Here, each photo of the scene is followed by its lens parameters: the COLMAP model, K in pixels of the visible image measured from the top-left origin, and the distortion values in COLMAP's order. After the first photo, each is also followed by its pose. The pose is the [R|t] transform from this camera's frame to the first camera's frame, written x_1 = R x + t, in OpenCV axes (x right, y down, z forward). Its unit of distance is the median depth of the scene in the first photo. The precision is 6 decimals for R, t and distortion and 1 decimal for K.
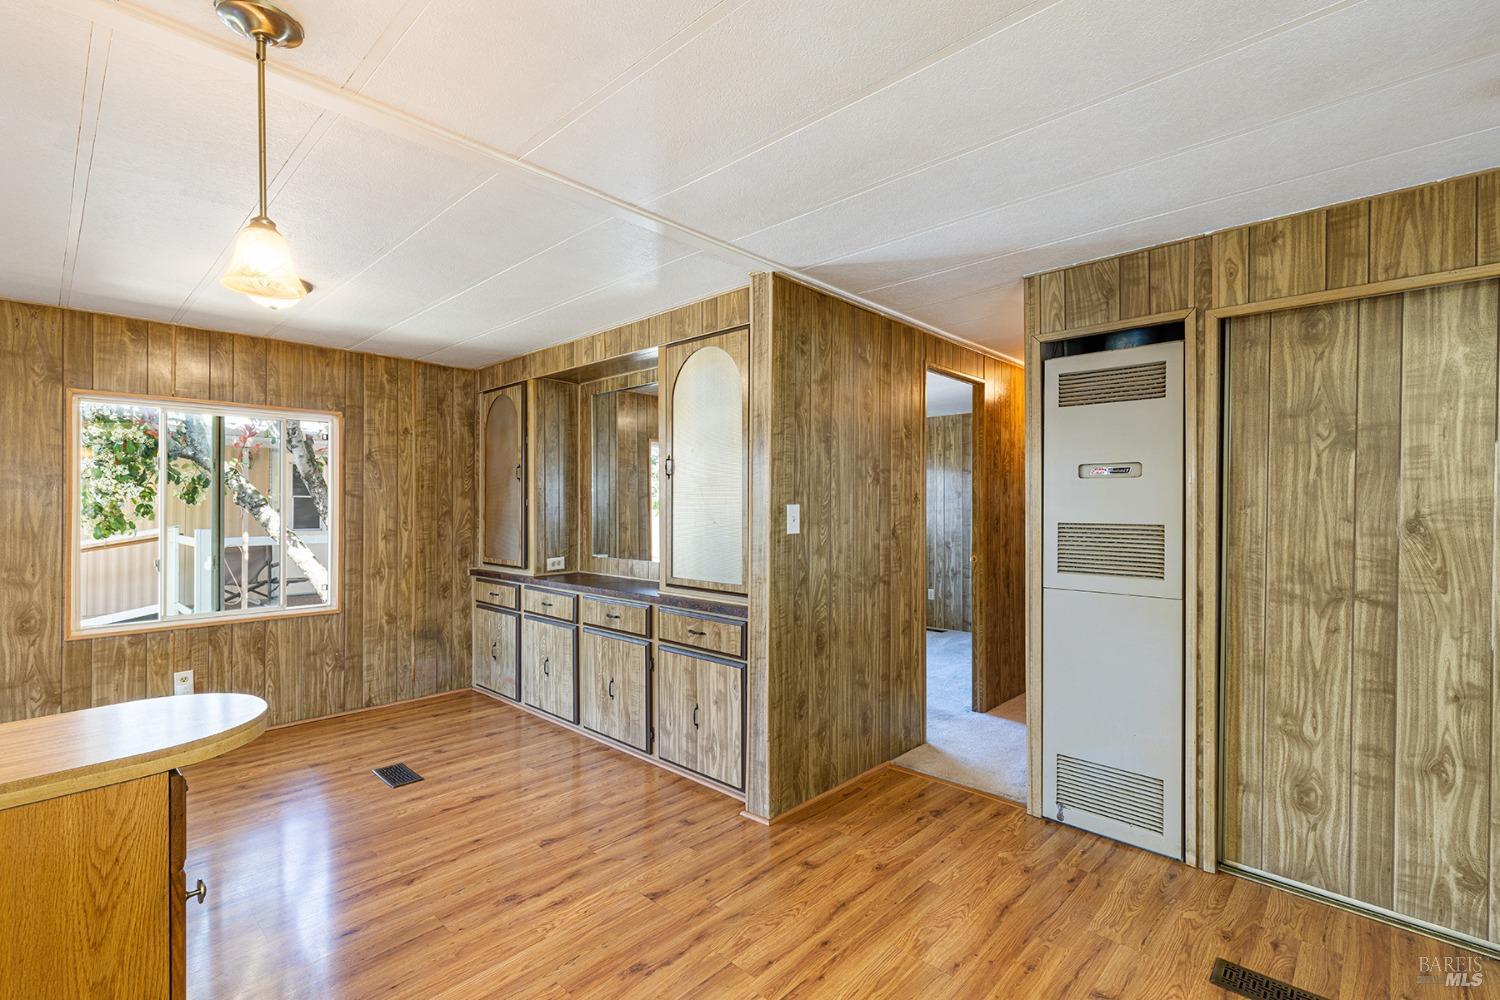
lens RADIAL K [[674.8, 0, 754.0], [0, 674.8, 505.1], [0, 0, 1]] dist [0.006611, -0.000758]
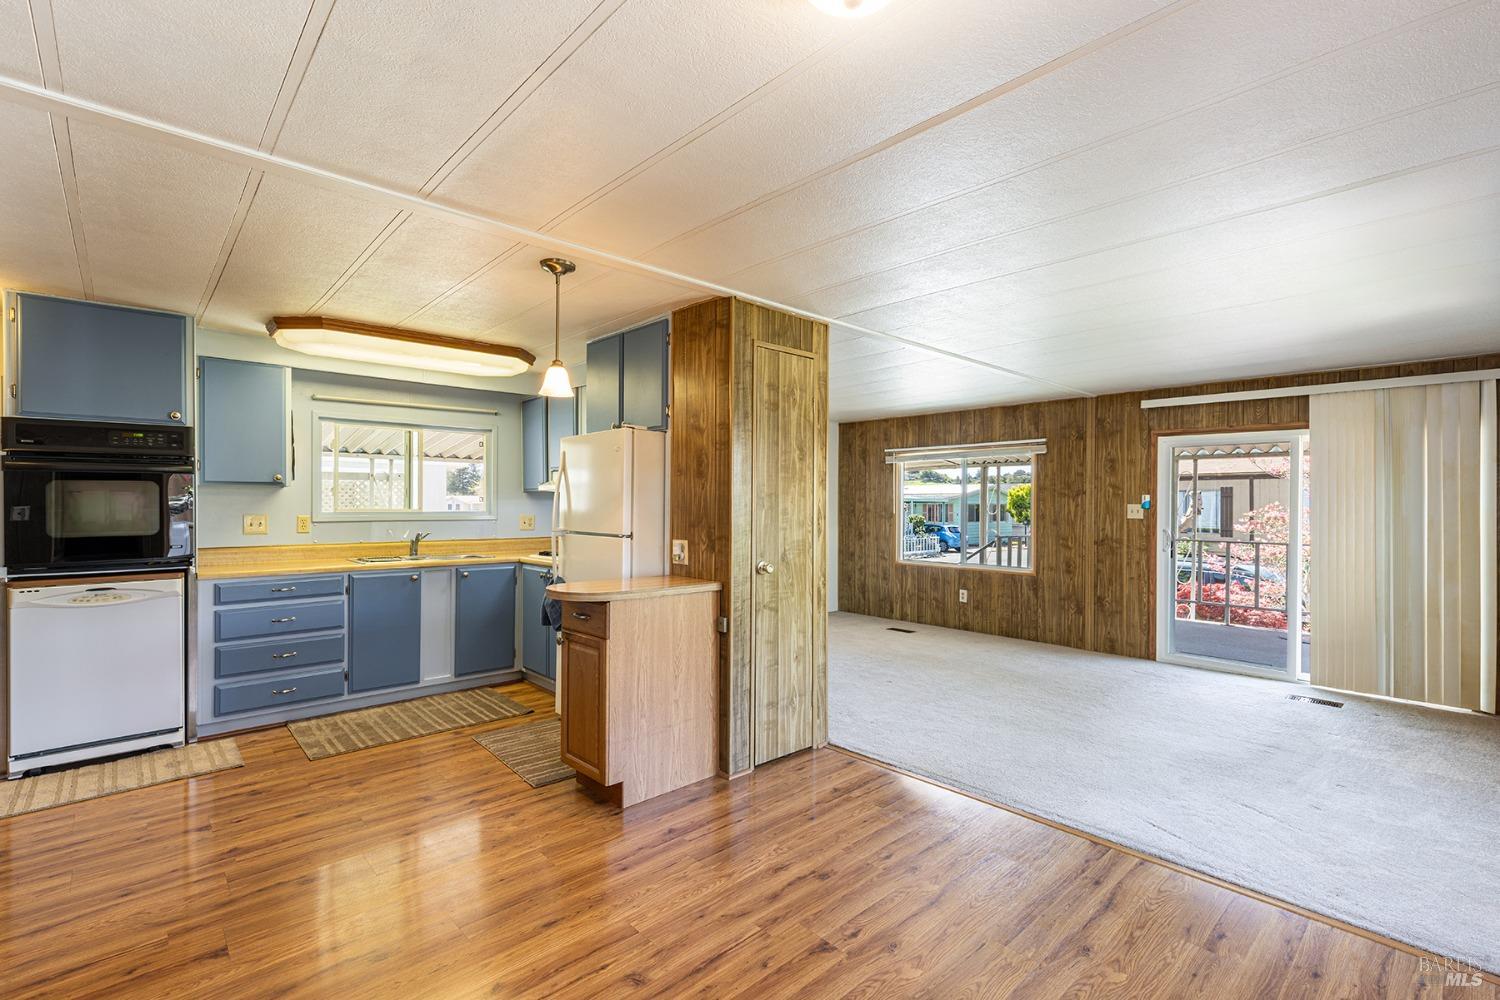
lens RADIAL K [[674.8, 0, 755.1], [0, 674.8, 502.3], [0, 0, 1]] dist [0.006611, -0.000758]
pose [[-0.997736, -0.004805, 0.067077, -0.542096], [-0.004654, 0.999986, 0.002403, -0.000205], [-0.067087, 0.002086, -0.997745, 1.111689]]
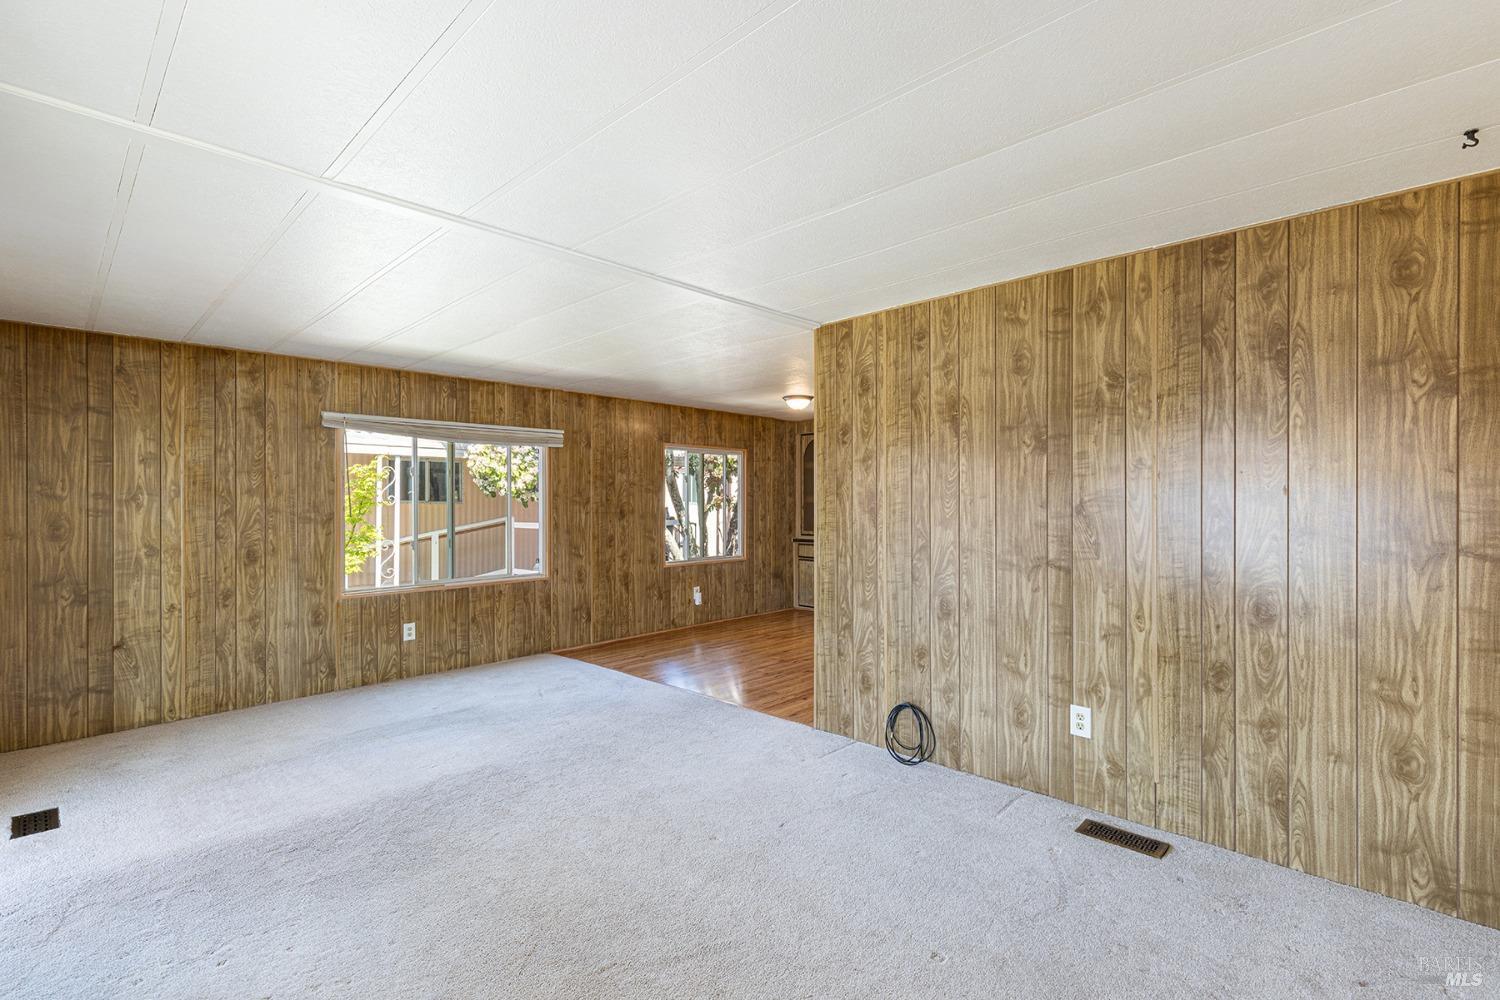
lens RADIAL K [[674.8, 0, 737.1], [0, 674.8, 503.3], [0, 0, 1]] dist [0.006611, -0.000758]
pose [[0.999671, -0.004628, -0.025245, -0.673919], [0.004609, 0.999989, -0.000829, 0.009930], [0.025249, 0.000713, 0.999681, -0.912519]]
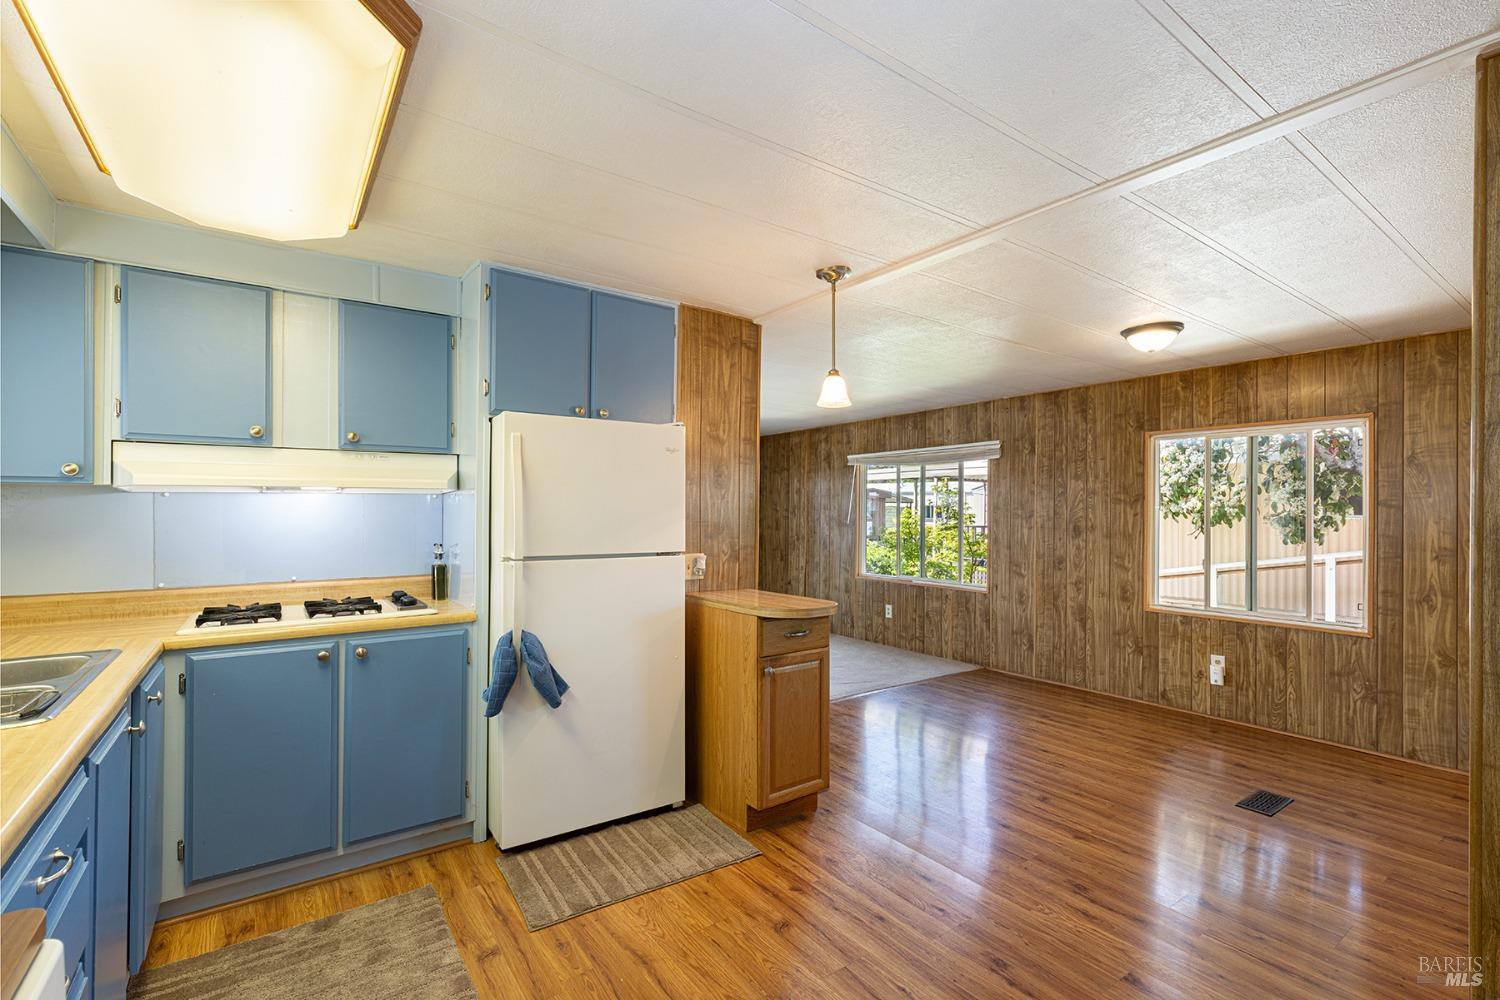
lens RADIAL K [[674.8, 0, 763.7], [0, 674.8, 503.7], [0, 0, 1]] dist [0.006611, -0.000758]
pose [[-0.182372, -0.013235, -0.983140, 0.472683], [-0.008695, 0.999892, -0.011848, 0.000185], [0.983191, 0.006388, -0.182468, 0.428814]]
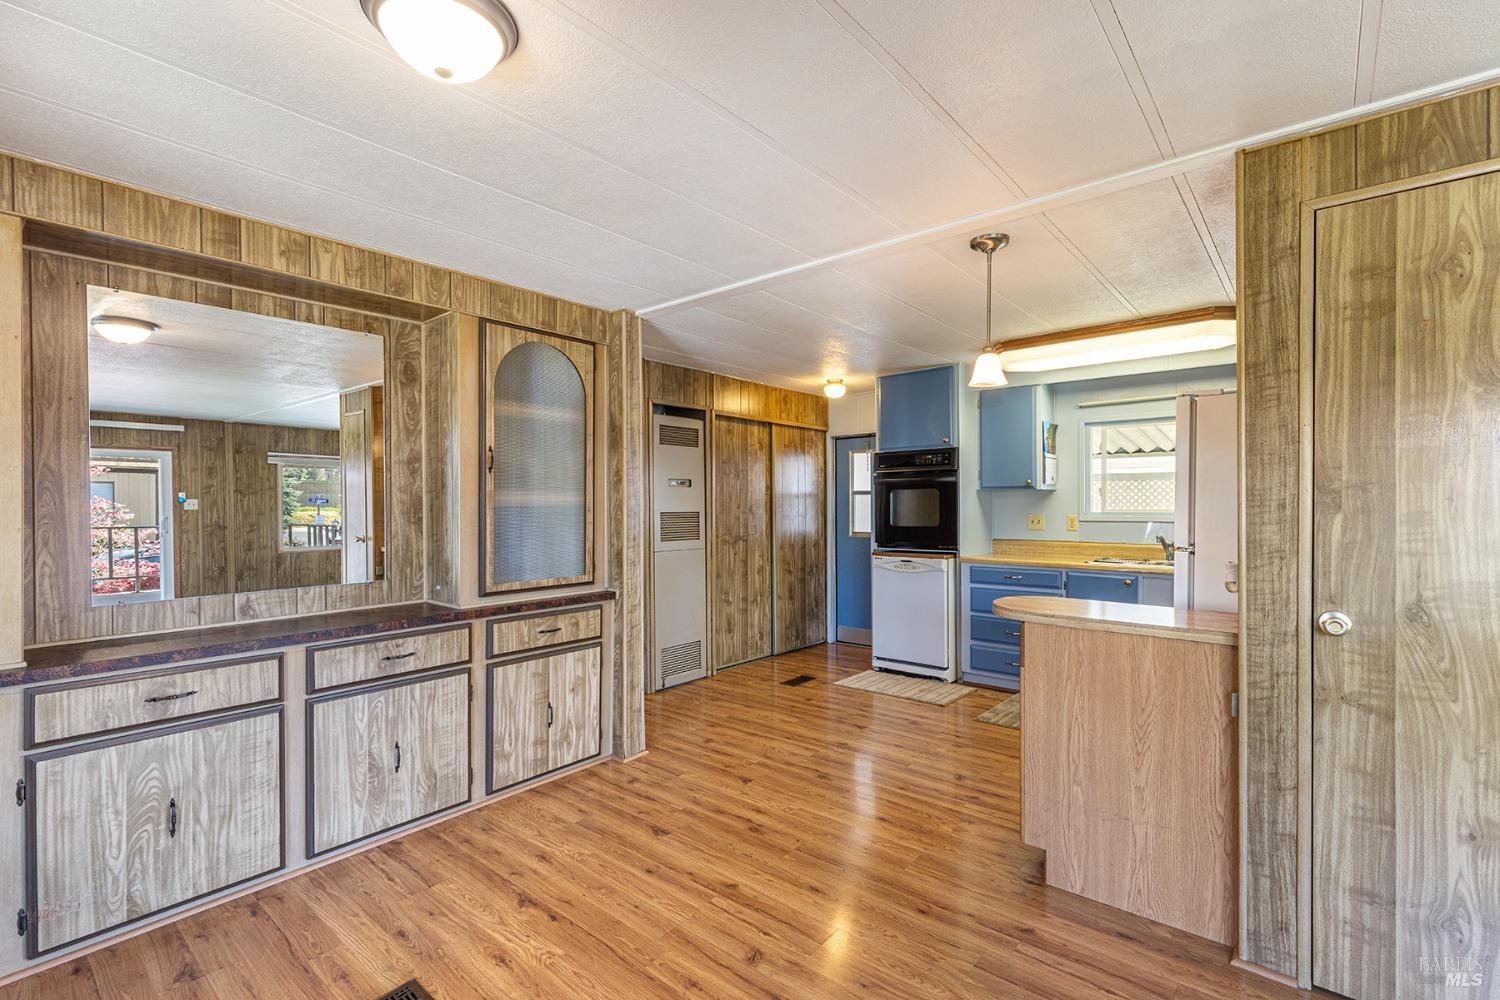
lens RADIAL K [[674.8, 0, 765.0], [0, 674.8, 508.2], [0, 0, 1]] dist [0.006611, -0.000758]
pose [[-0.066125, -0.009577, 0.997765, -0.943068], [0.005692, 0.999934, 0.009975, 0.000442], [-0.997795, 0.006339, -0.066066, 0.644458]]
